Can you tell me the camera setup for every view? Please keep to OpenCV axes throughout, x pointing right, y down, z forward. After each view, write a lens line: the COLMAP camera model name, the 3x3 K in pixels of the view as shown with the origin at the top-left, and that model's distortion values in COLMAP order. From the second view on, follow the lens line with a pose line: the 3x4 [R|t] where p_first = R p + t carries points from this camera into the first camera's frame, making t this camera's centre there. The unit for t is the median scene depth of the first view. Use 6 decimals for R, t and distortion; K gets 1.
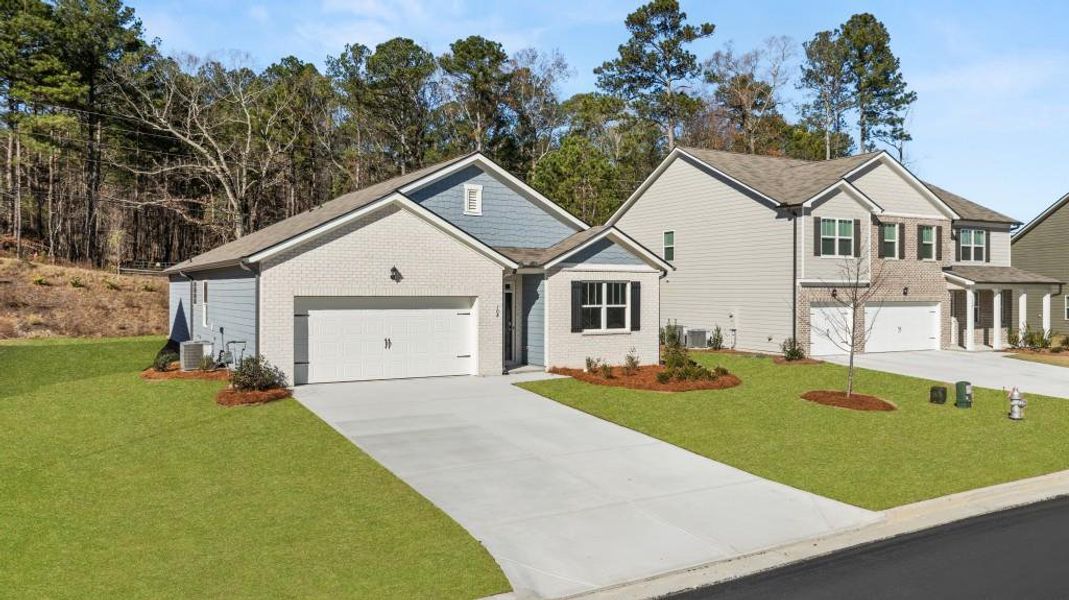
lens RADIAL K [[760.0, 0, 527.8], [0, 760.0, 294.0], [0, 0, 1]] dist [-0.006807, -0.000320]
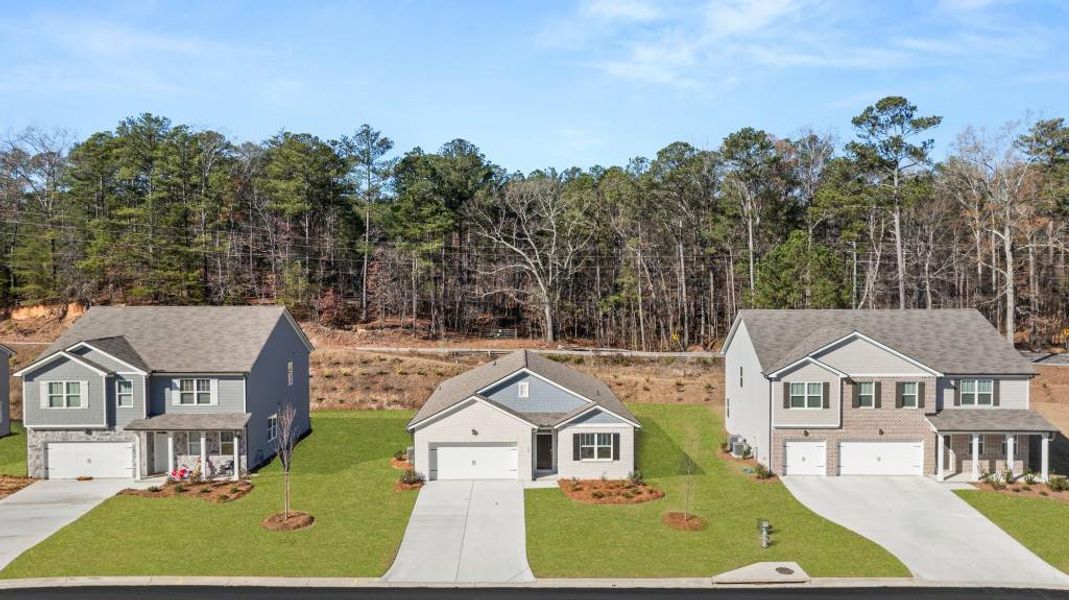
lens RADIAL K [[750.1, 0, 534.5], [0, 750.1, 300.0], [0, 0, 1]] dist [-0.021984, -0.002415]
pose [[0.866805, 0.003452, -0.498635, 0.868201], [0.004224, 0.999889, 0.014264, -0.361819], [0.498629, -0.014470, 0.866695, -0.634986]]
